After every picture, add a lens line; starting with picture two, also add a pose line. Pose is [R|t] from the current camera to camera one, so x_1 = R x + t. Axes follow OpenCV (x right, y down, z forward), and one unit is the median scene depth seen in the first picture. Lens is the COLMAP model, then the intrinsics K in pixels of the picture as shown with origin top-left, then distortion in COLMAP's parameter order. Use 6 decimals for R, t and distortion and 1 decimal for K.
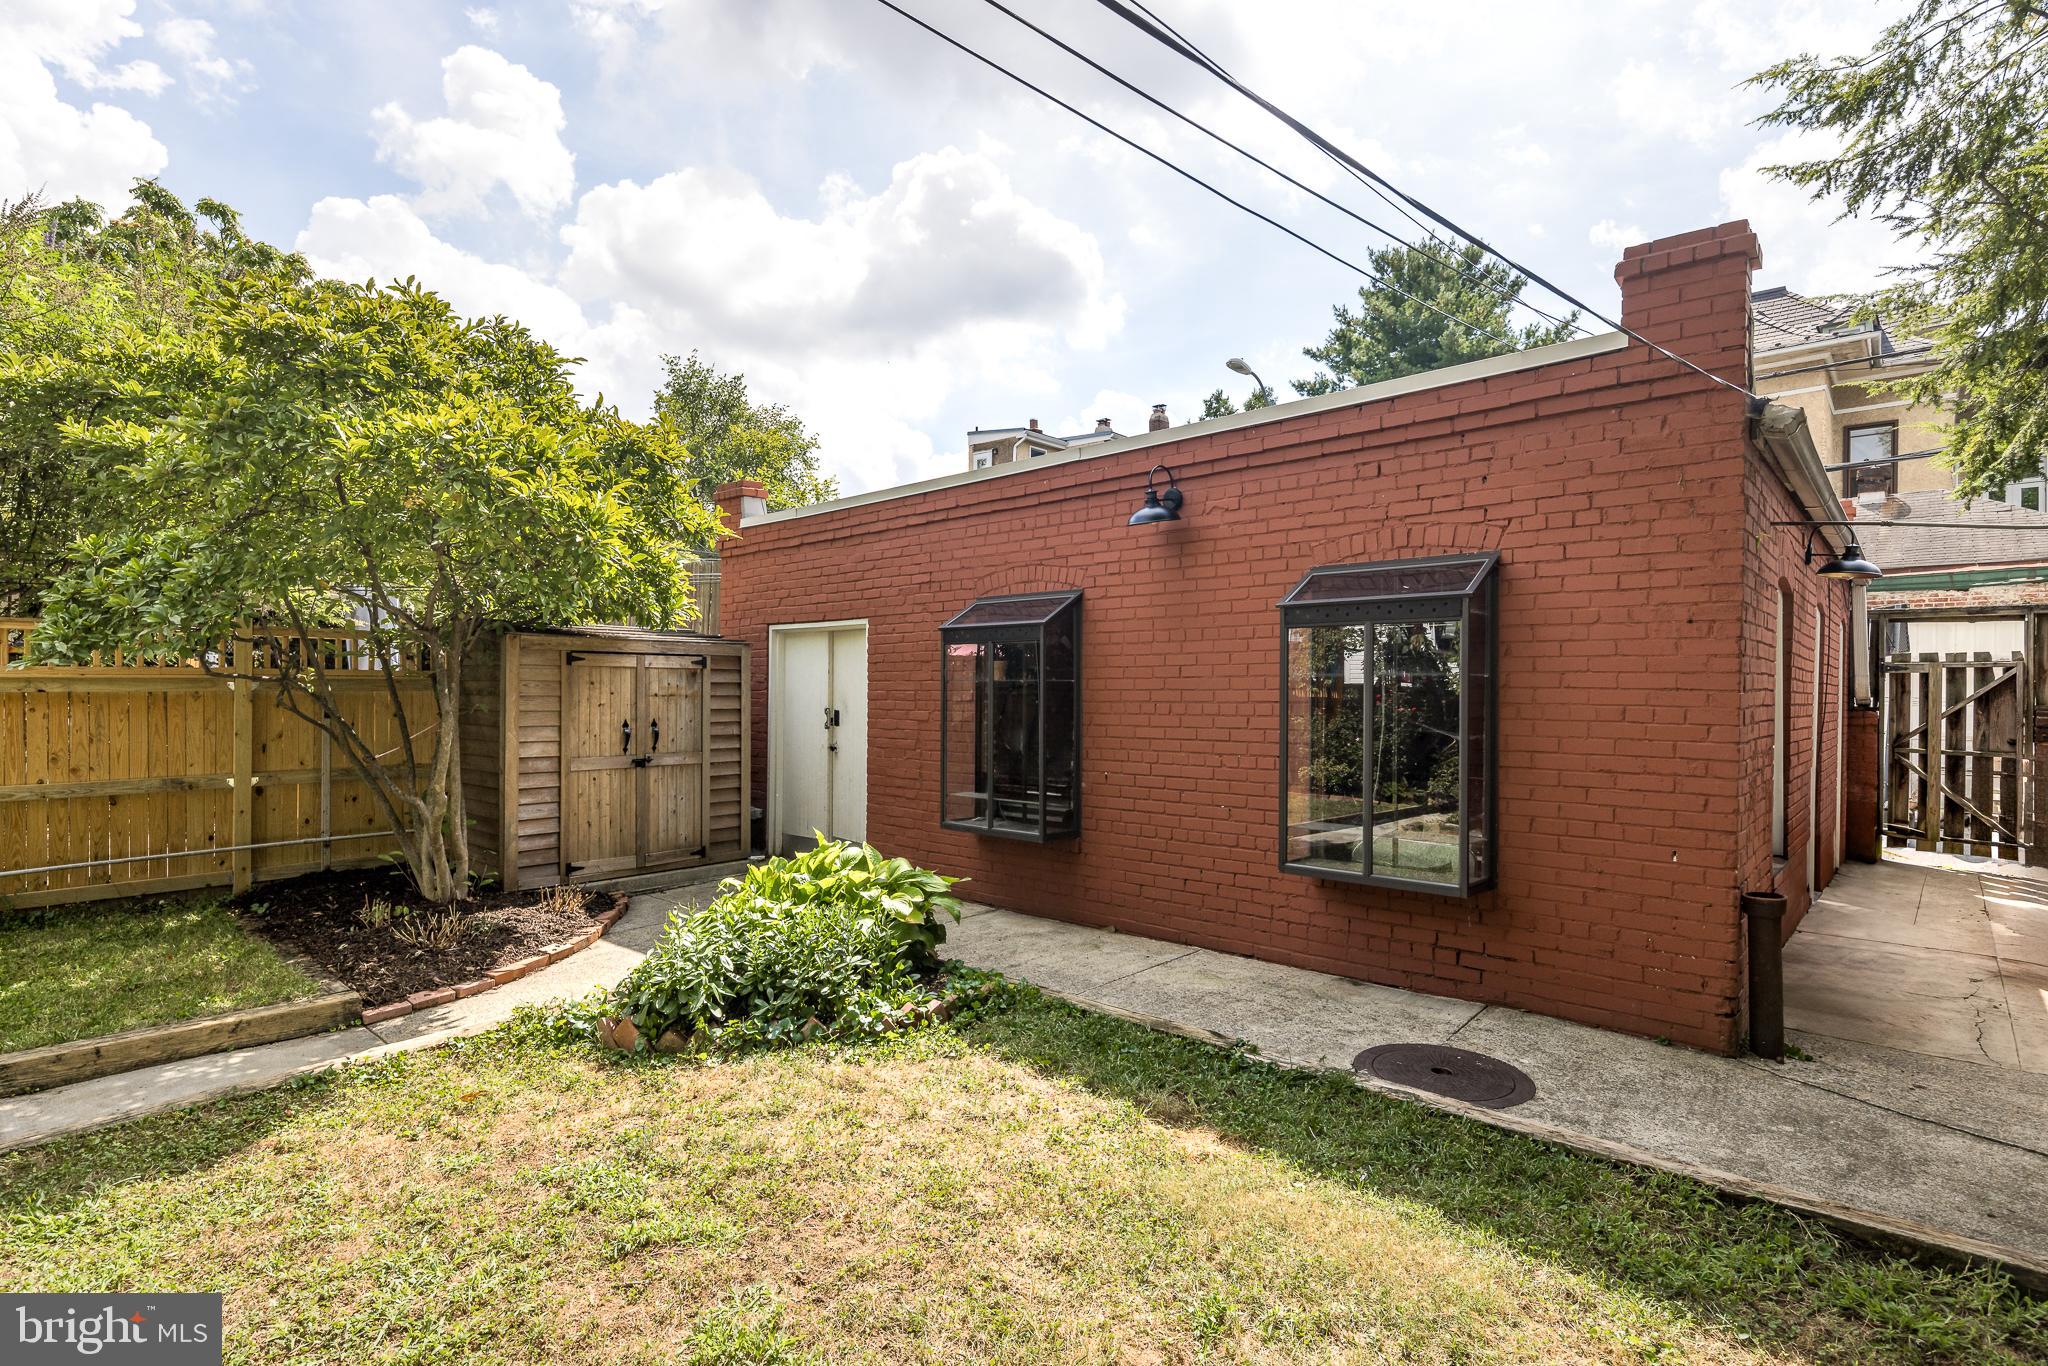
lens RADIAL K [[1004.4, 0, 1023.8], [0, 1004.4, 688.7], [0, 0, 1]] dist [-0.005433, -0.000509]
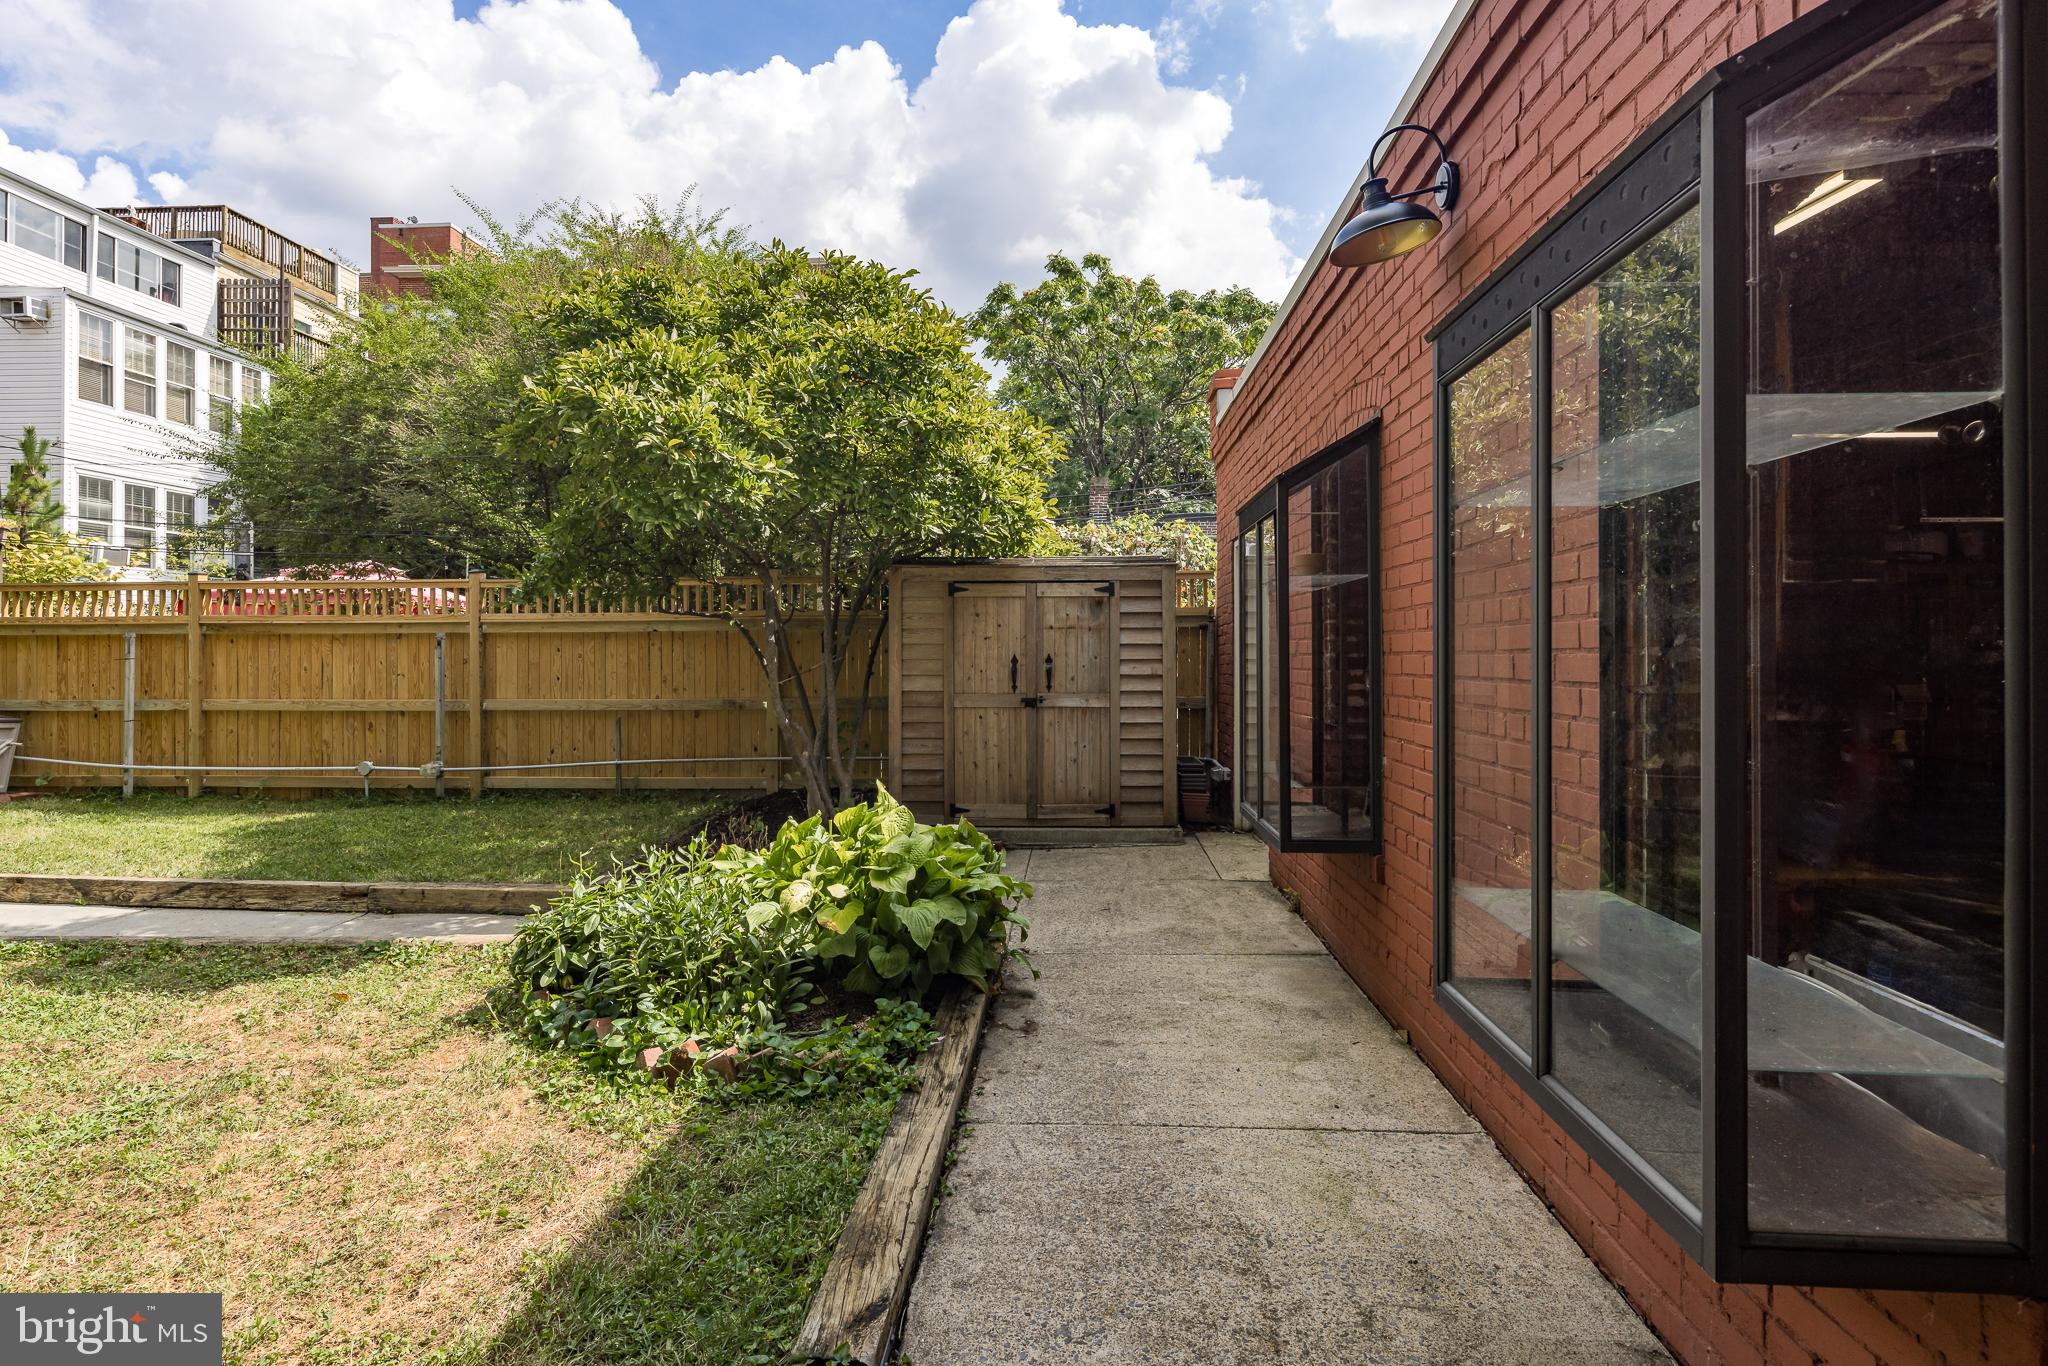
lens RADIAL K [[1004.4, 0, 1050.7], [0, 1004.4, 648.5], [0, 0, 1]] dist [-0.005433, -0.000509]
pose [[0.626285, -0.009431, -0.779537, 0.341089], [0.005971, 0.999956, -0.007301, 0.032662], [0.779571, -0.000082, 0.626314, 0.458211]]
